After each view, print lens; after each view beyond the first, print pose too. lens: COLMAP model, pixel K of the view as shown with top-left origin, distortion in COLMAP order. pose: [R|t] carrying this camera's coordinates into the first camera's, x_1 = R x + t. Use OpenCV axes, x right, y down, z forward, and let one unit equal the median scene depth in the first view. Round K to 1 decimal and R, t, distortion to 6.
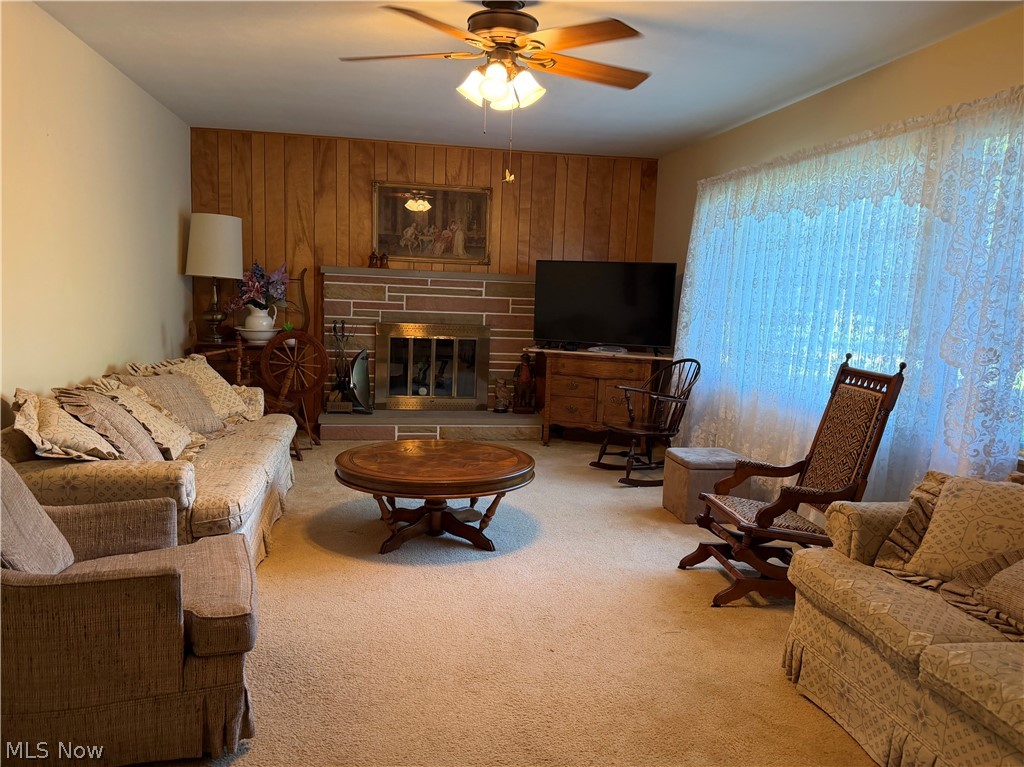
lens RADIAL K [[786.5, 0, 512.0], [0, 786.5, 383.5], [0, 0, 1]] dist [0.150956, -0.257854]
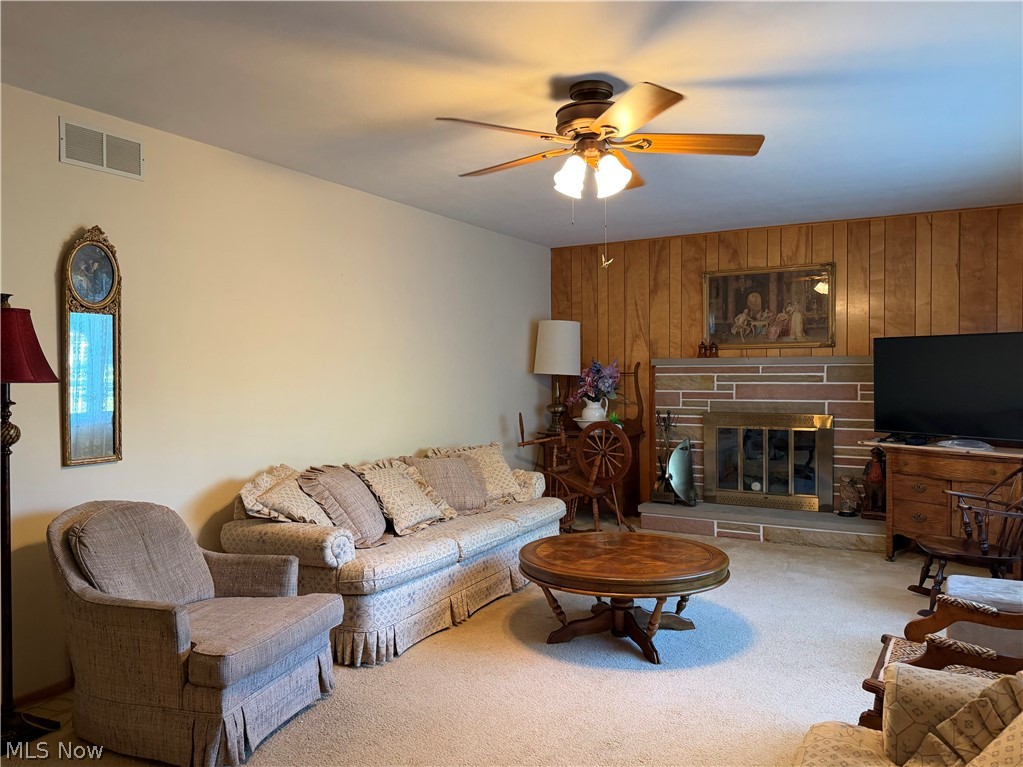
lens RADIAL K [[772.8, 0, 511.5], [0, 772.8, 383.5], [0, 0, 1]] dist [0.086078, -0.125802]
pose [[0.785149, -0.032321, -0.618463, 0.250473], [-0.039789, 0.993941, -0.102457, -0.005032], [0.618028, 0.105052, 0.779106, 0.103690]]
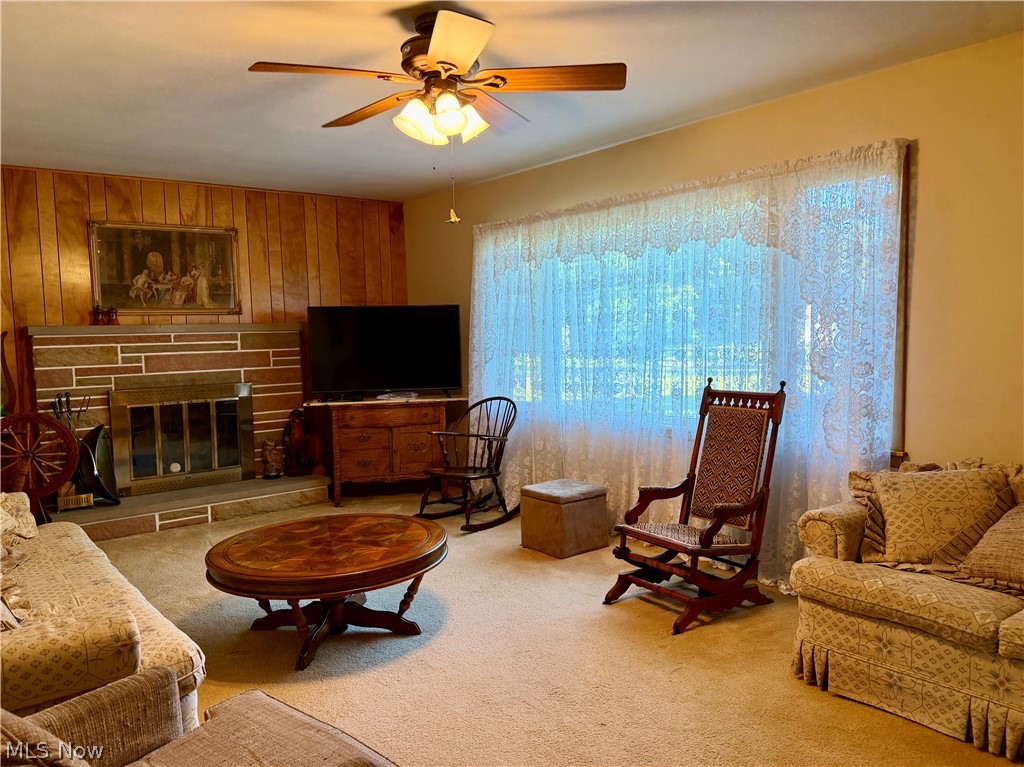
lens RADIAL K [[773.6, 0, 512.0], [0, 773.6, 383.5], [0, 0, 1]] dist [0.086078, -0.125802]
pose [[0.879660, -0.091787, 0.466661, -0.193290], [0.114142, 0.993267, -0.019794, -0.022974], [-0.461703, 0.070677, 0.884215, 0.098859]]
